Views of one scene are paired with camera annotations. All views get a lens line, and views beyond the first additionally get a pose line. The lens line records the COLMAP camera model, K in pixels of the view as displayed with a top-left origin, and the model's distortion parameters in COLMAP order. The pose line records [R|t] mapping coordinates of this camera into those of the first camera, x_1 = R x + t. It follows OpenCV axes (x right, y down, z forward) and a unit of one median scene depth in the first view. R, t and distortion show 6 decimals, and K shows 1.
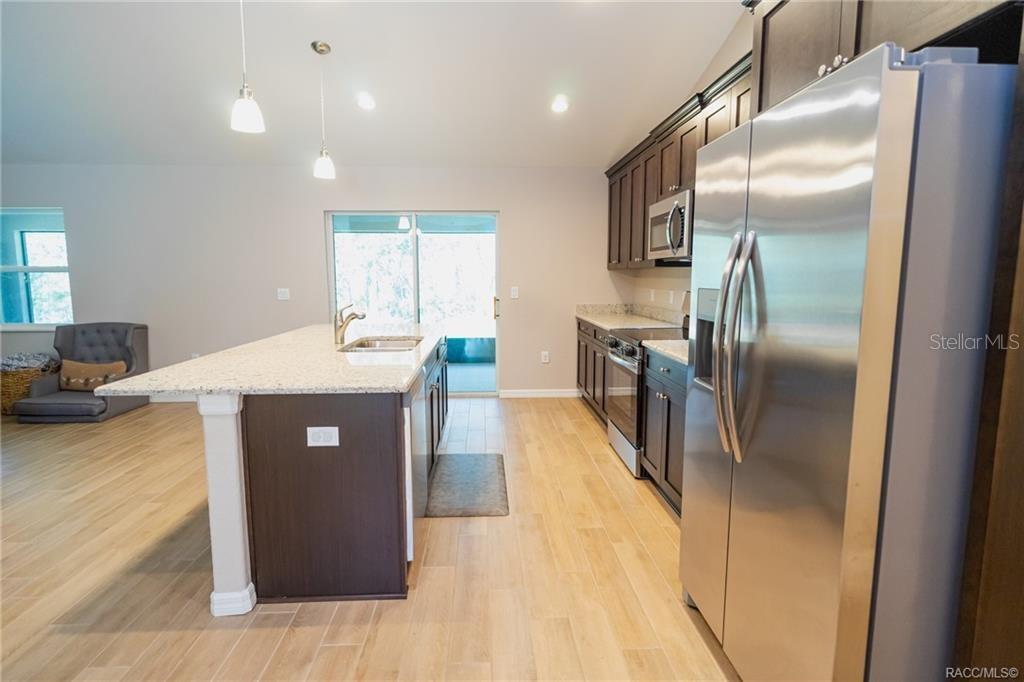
lens RADIAL K [[523.5, 0, 512.0], [0, 523.5, 341.0], [0, 0, 1]] dist [-0.000699, 0.000034]
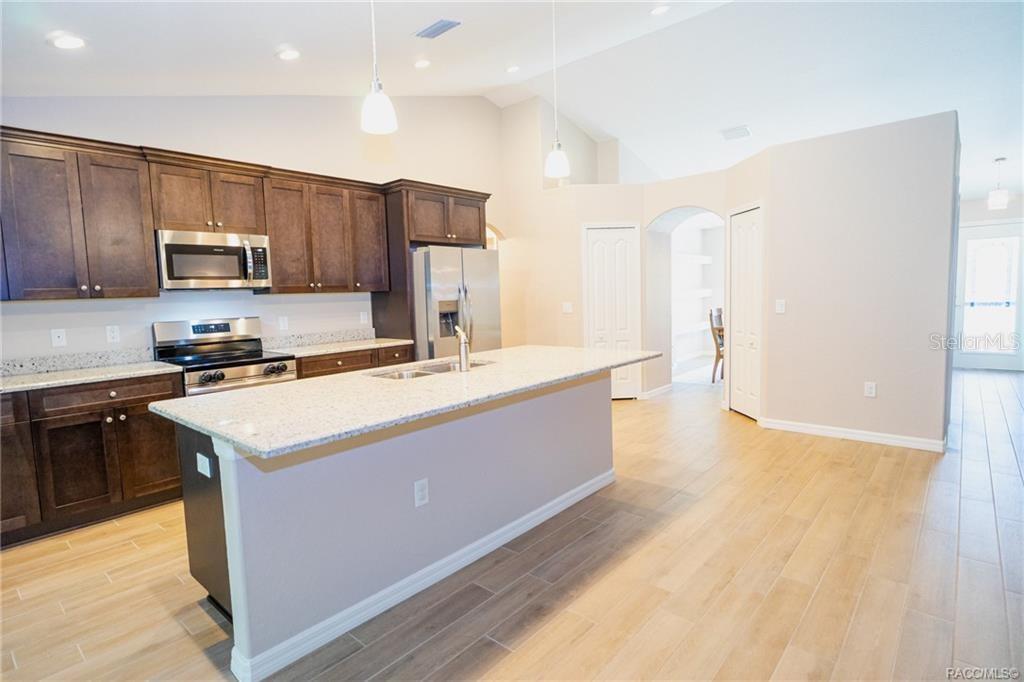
lens RADIAL K [[523.5, 0, 512.0], [0, 523.5, 341.0], [0, 0, 1]] dist [-0.000699, 0.000034]
pose [[-0.715984, -0.038034, 0.697080, -1.041857], [0.120233, 0.976877, 0.176794, -0.202399], [-0.687685, 0.210394, -0.694855, 1.610080]]
